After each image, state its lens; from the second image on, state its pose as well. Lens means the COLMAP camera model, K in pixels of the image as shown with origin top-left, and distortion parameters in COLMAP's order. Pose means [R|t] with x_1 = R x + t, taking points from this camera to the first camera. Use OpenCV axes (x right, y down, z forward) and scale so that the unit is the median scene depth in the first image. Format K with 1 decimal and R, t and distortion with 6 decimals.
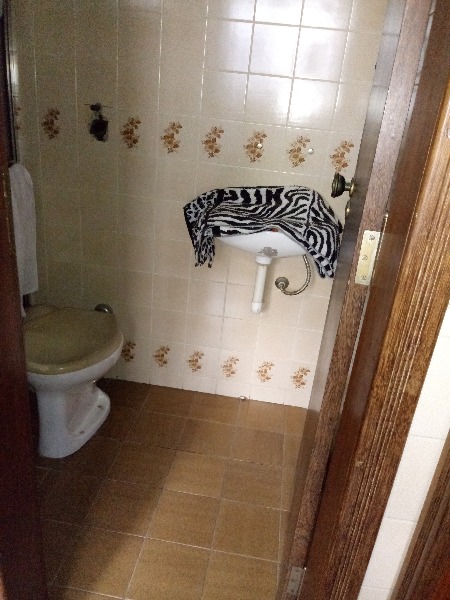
lens RADIAL K [[484.2, 0, 226.2], [0, 484.2, 299.8], [0, 0, 1]] dist [0.051007, -0.092865]
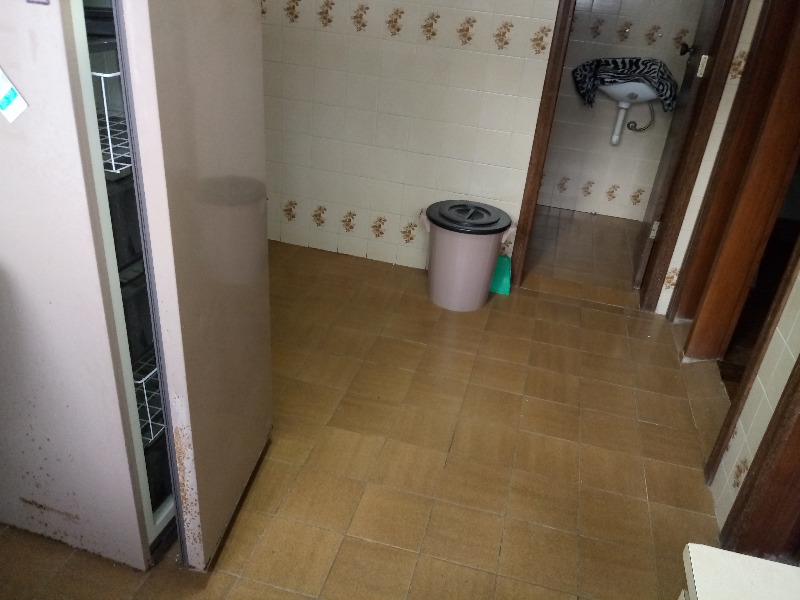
lens RADIAL K [[645.5, 0, 397.4], [0, 645.5, 300.4], [0, 0, 1]] dist [0.051007, -0.092865]
pose [[0.993667, 0.051806, -0.099709, -0.412923], [-0.047132, 0.997702, 0.048672, 0.482689], [0.102001, -0.043664, 0.993826, -1.197150]]
